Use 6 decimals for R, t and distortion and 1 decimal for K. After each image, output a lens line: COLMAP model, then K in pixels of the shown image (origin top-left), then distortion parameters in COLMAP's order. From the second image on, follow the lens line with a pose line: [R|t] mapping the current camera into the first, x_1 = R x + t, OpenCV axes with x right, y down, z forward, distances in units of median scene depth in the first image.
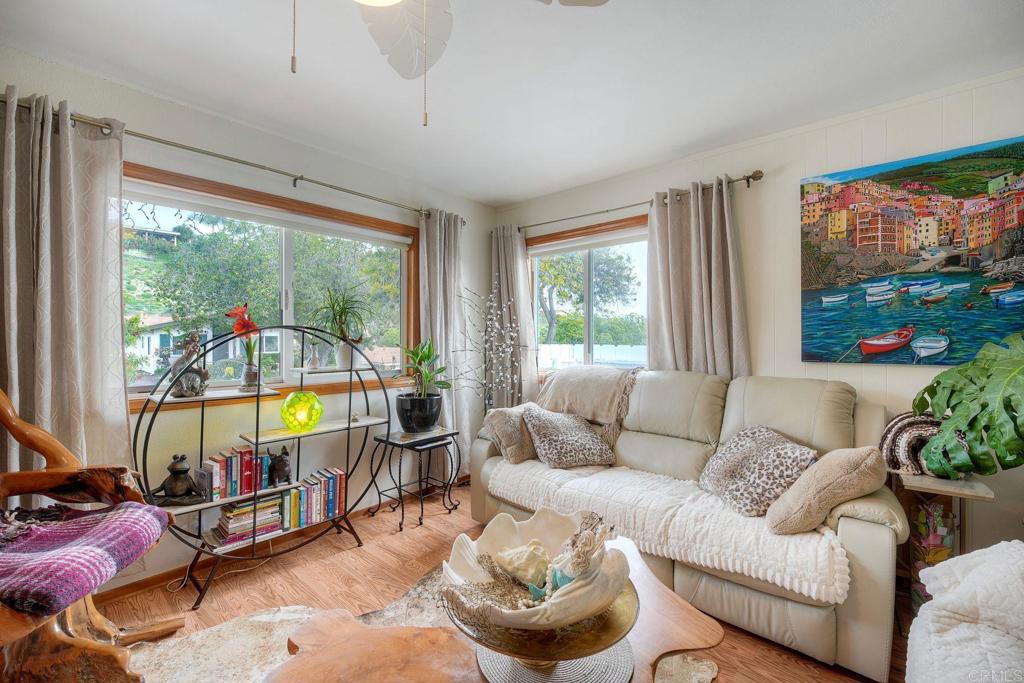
lens RADIAL K [[433.6, 0, 513.5], [0, 433.6, 340.0], [0, 0, 1]] dist [0.009785, -0.014661]
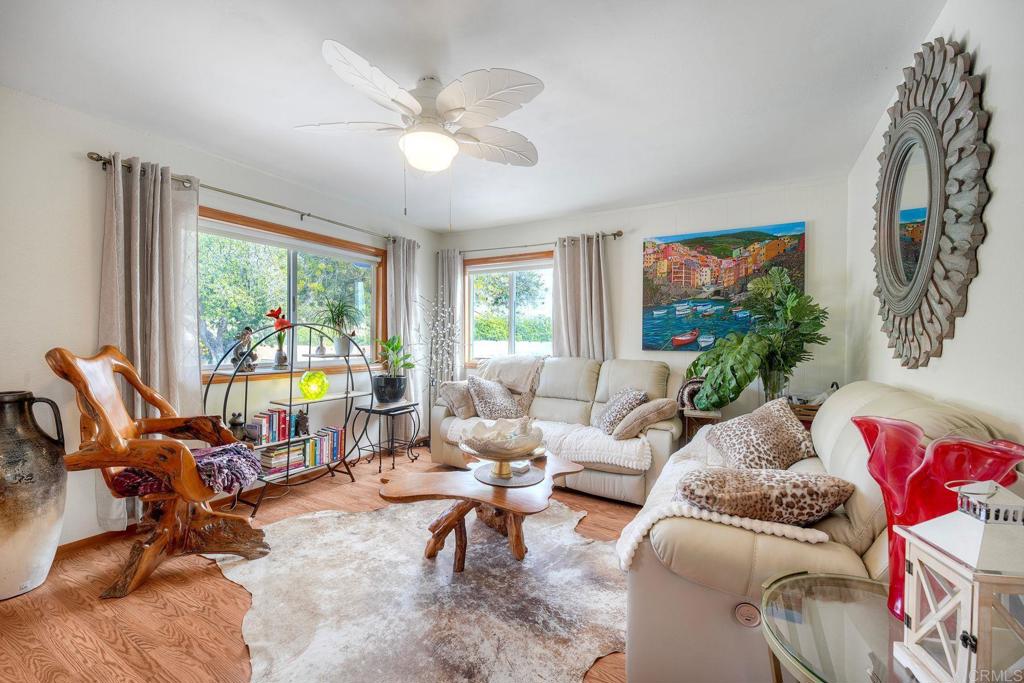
lens RADIAL K [[431.0, 0, 510.5], [0, 431.0, 344.6], [0, 0, 1]] dist [0.020303, -0.014577]
pose [[0.979995, 0.005580, 0.198943, -0.136205], [-0.008001, 0.999903, 0.011366, 0.012957], [-0.198860, -0.012731, 0.979945, -0.454679]]
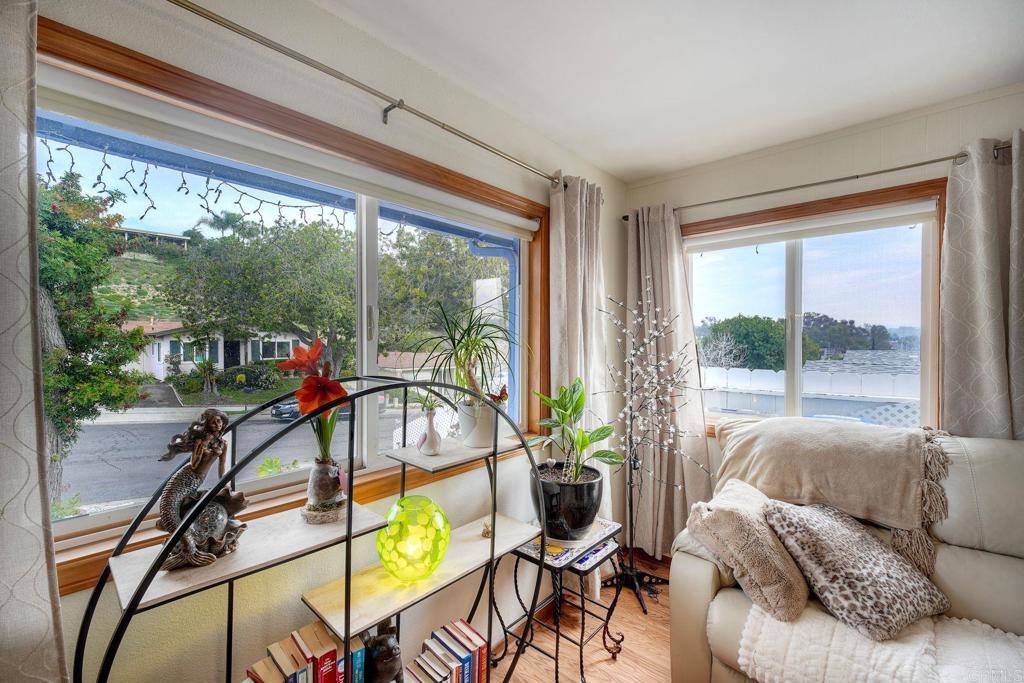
lens RADIAL K [[426.9, 0, 509.7], [0, 426.9, 343.4], [0, 0, 1]] dist [-0.009255, -0.000315]
pose [[0.999934, -0.001643, -0.011390, -0.339441], [0.001682, 0.999993, 0.003401, -0.068865], [0.011385, -0.003420, 0.999929, 0.452304]]
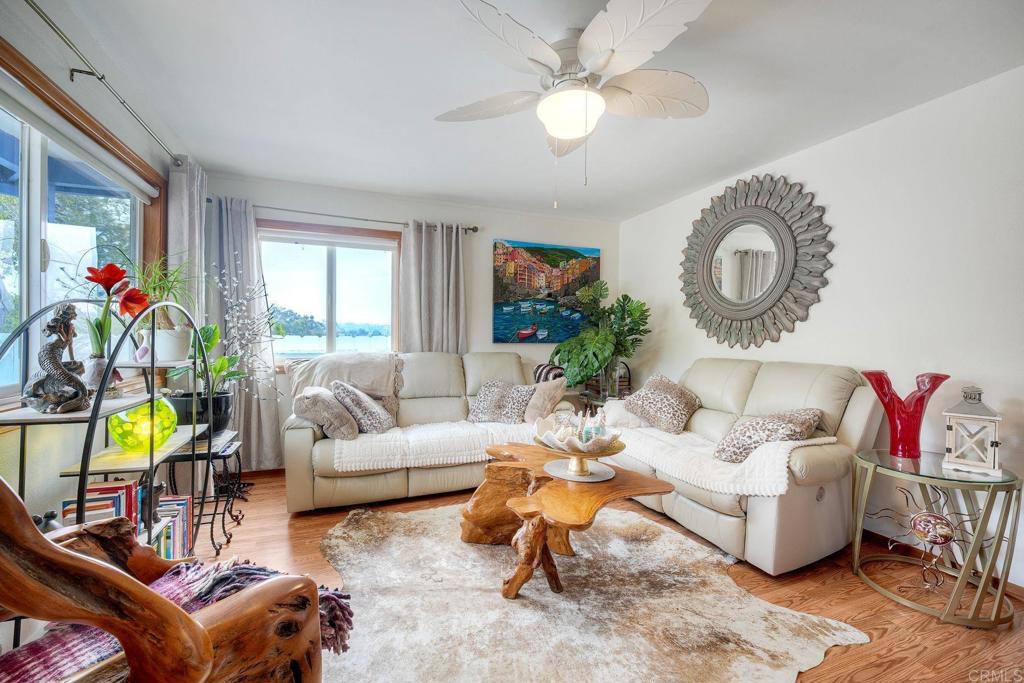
lens RADIAL K [[433.6, 0, 513.5], [0, 433.6, 340.0], [0, 0, 1]] dist [0.009785, -0.014661]
pose [[0.446828, -0.005549, 0.894603, -0.795178], [-0.005066, 0.999949, 0.008733, 0.019852], [-0.894606, -0.008434, 0.446777, 0.136720]]
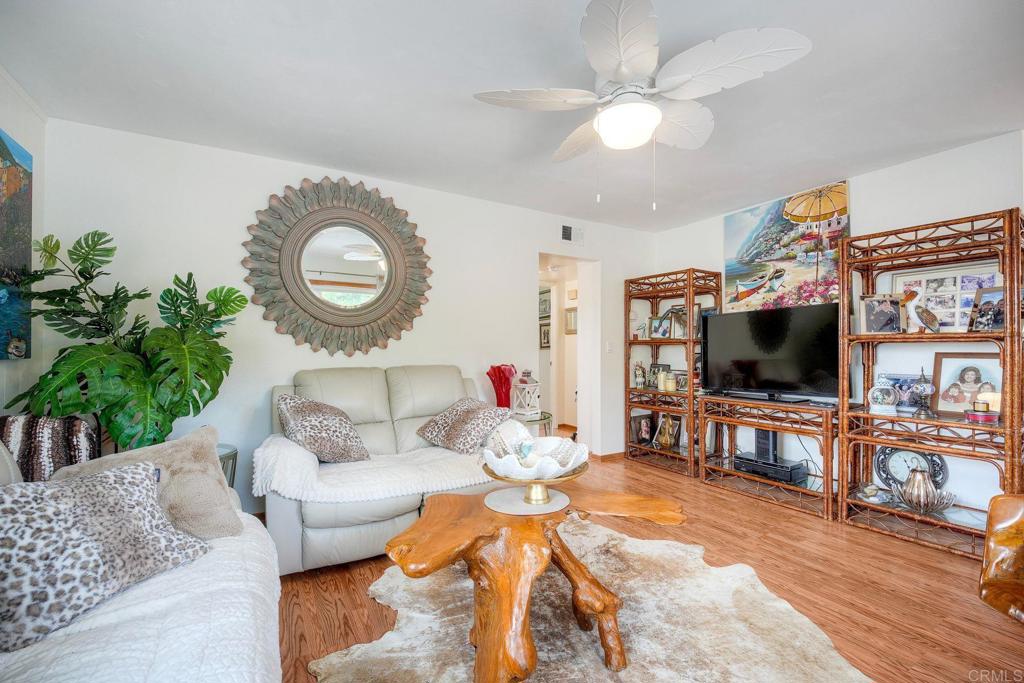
lens RADIAL K [[433.6, 0, 513.5], [0, 433.6, 340.0], [0, 0, 1]] dist [0.009785, -0.014661]
pose [[-0.952420, 0.009123, 0.304653, -0.168031], [0.005417, 0.999901, -0.013007, 0.025546], [-0.304741, -0.010738, -0.952375, 1.112881]]
